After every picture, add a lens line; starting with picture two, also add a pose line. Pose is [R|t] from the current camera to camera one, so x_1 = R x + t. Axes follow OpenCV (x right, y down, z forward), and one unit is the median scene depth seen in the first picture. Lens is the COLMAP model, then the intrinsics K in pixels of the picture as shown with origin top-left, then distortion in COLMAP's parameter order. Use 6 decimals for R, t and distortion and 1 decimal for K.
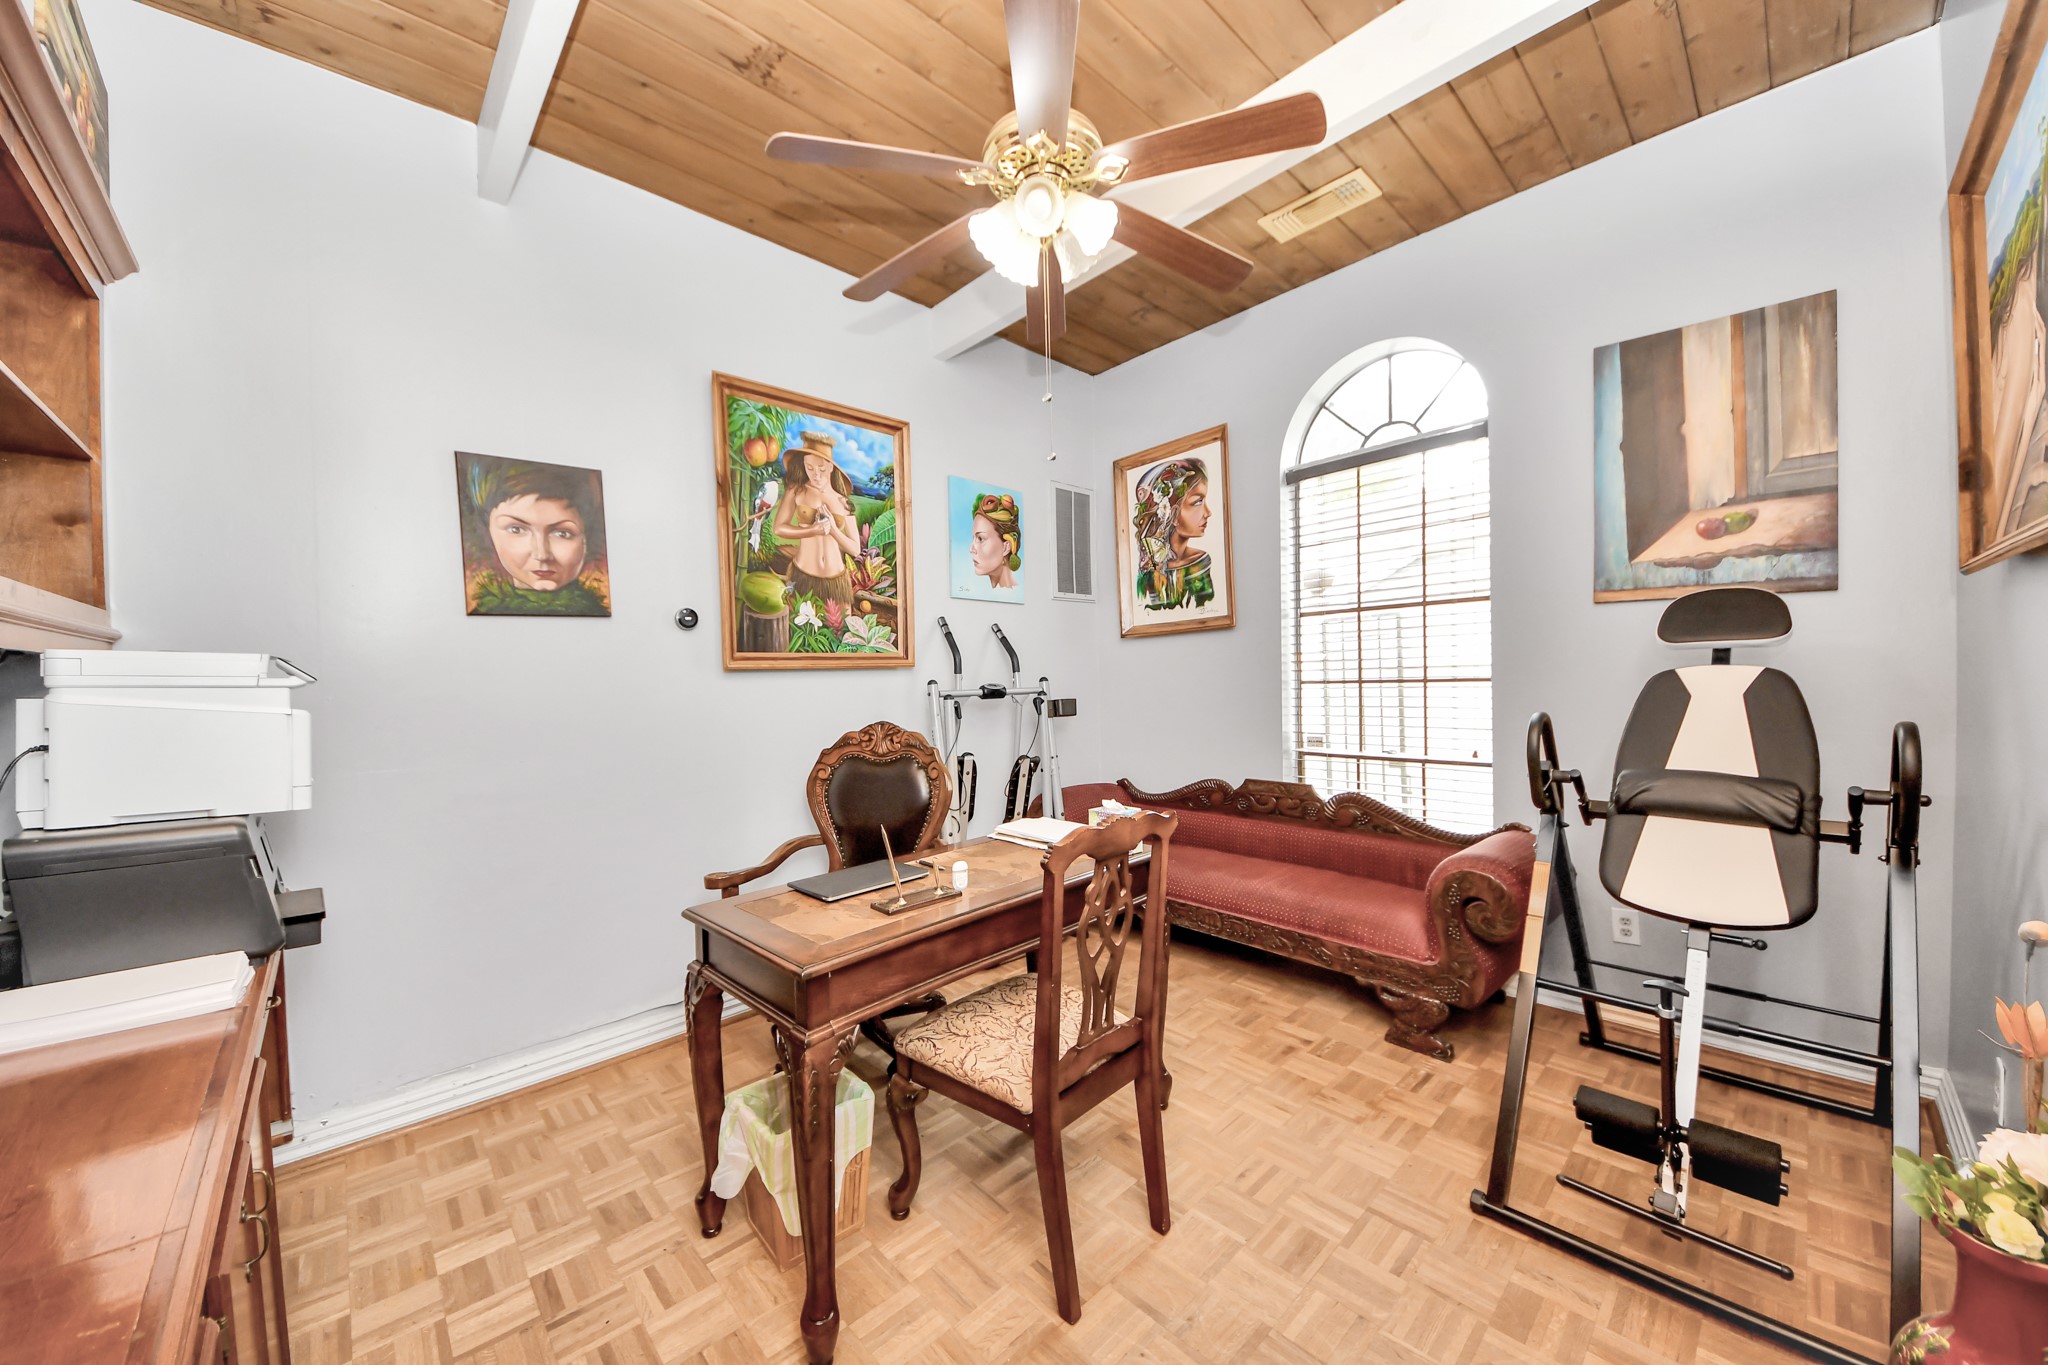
lens RADIAL K [[732.1, 0, 1017.0], [0, 732.1, 685.4], [0, 0, 1]] dist [-0.000492, 0.000070]
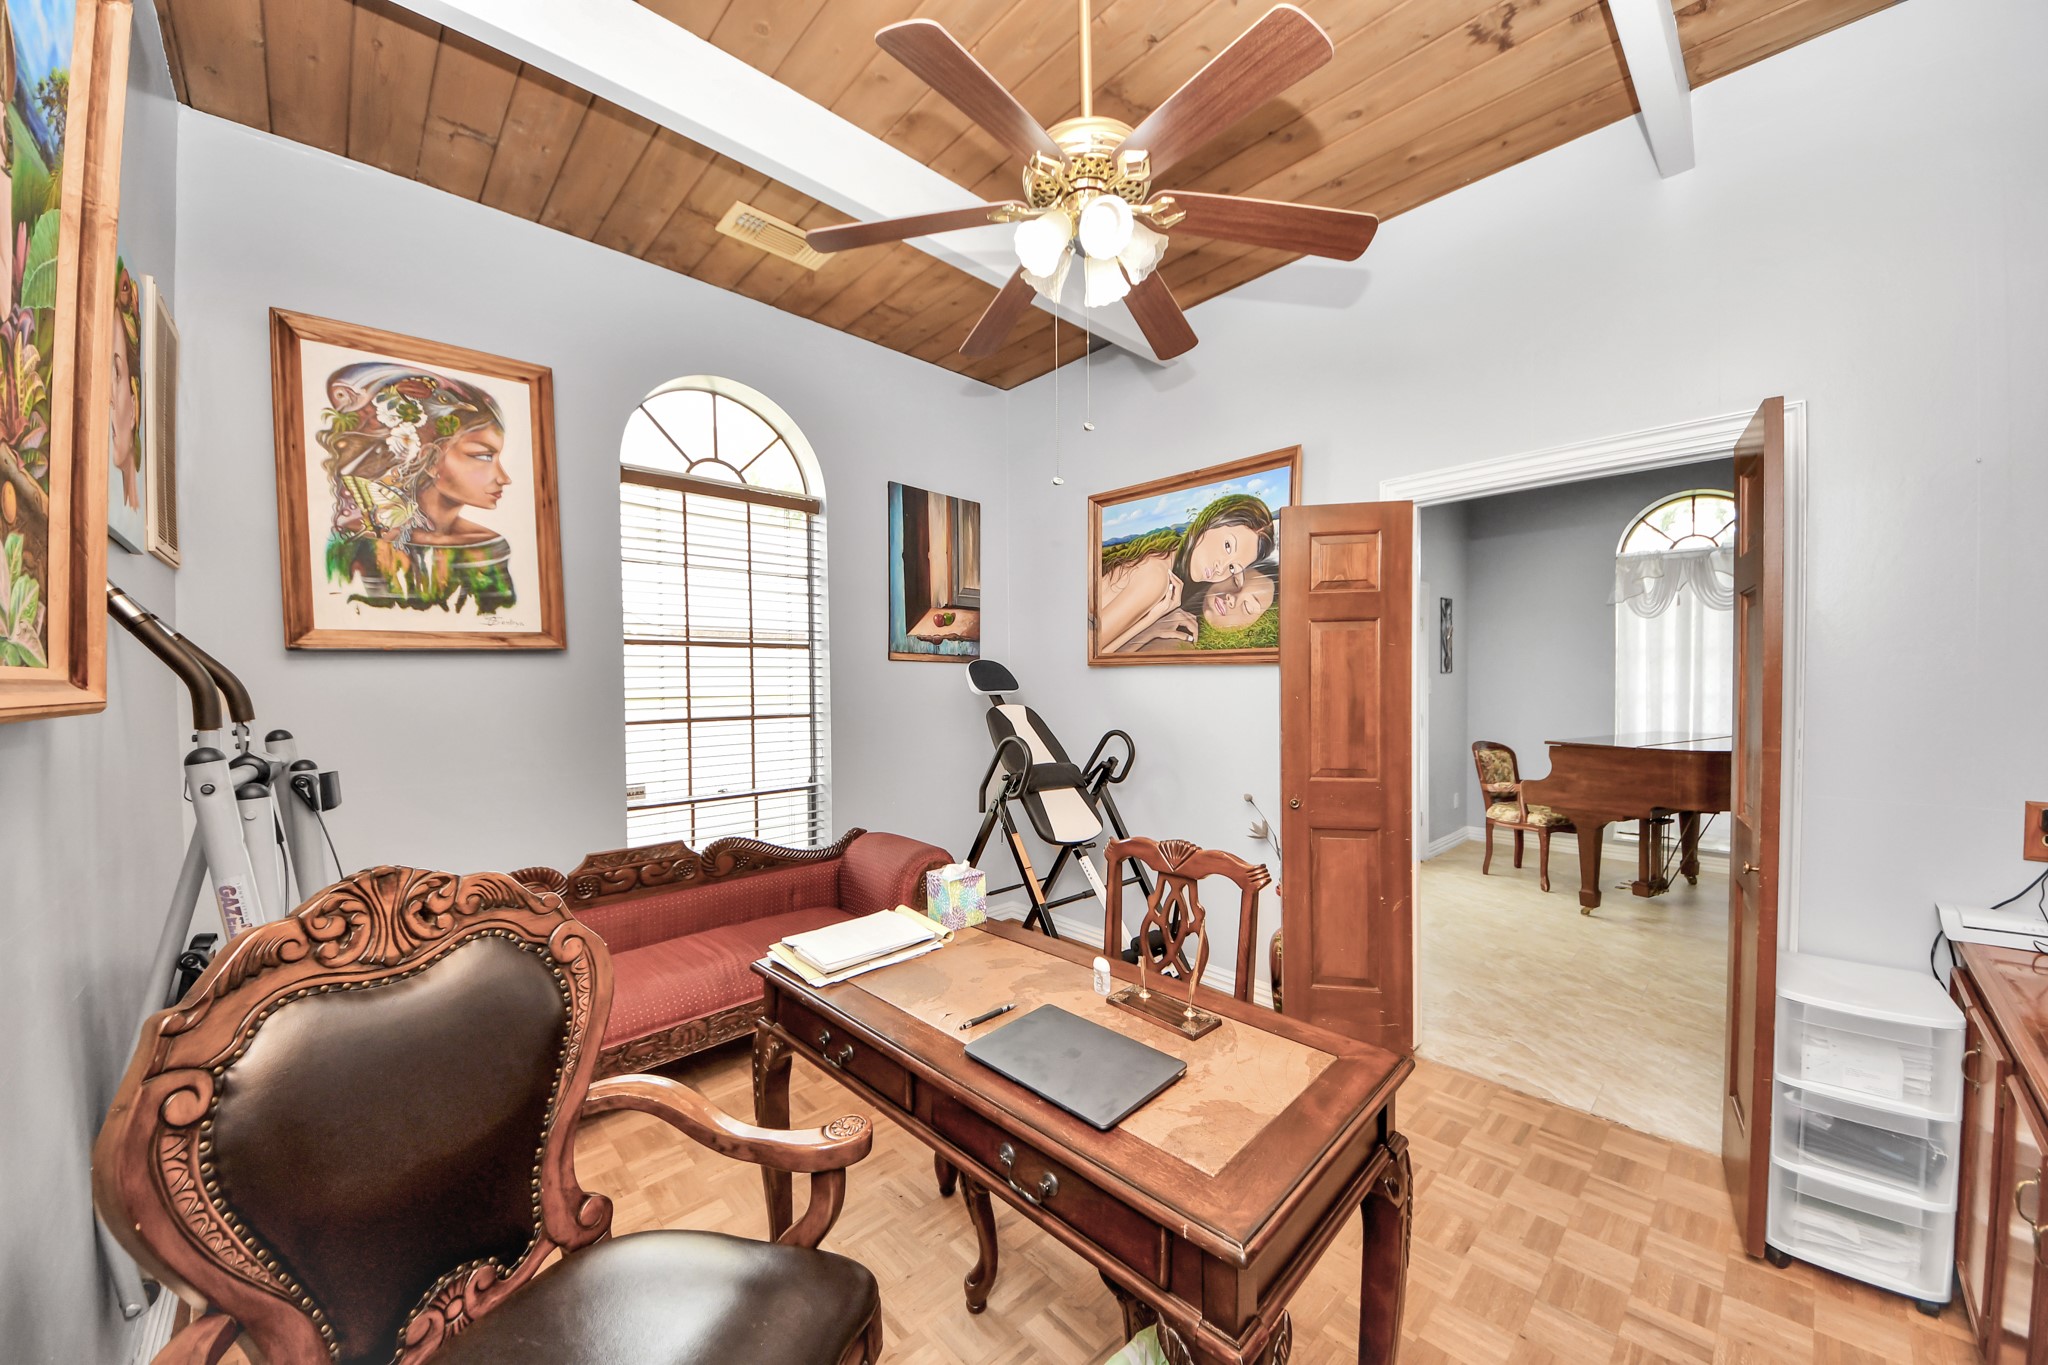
lens RADIAL K [[732.1, 0, 1017.0], [0, 732.1, 685.4], [0, 0, 1]] dist [-0.000492, 0.000070]
pose [[-0.021557, 0.026479, 0.999417, -0.424668], [0.023129, 0.999395, -0.025980, -0.014795], [-0.999500, 0.022556, -0.022156, 0.543348]]
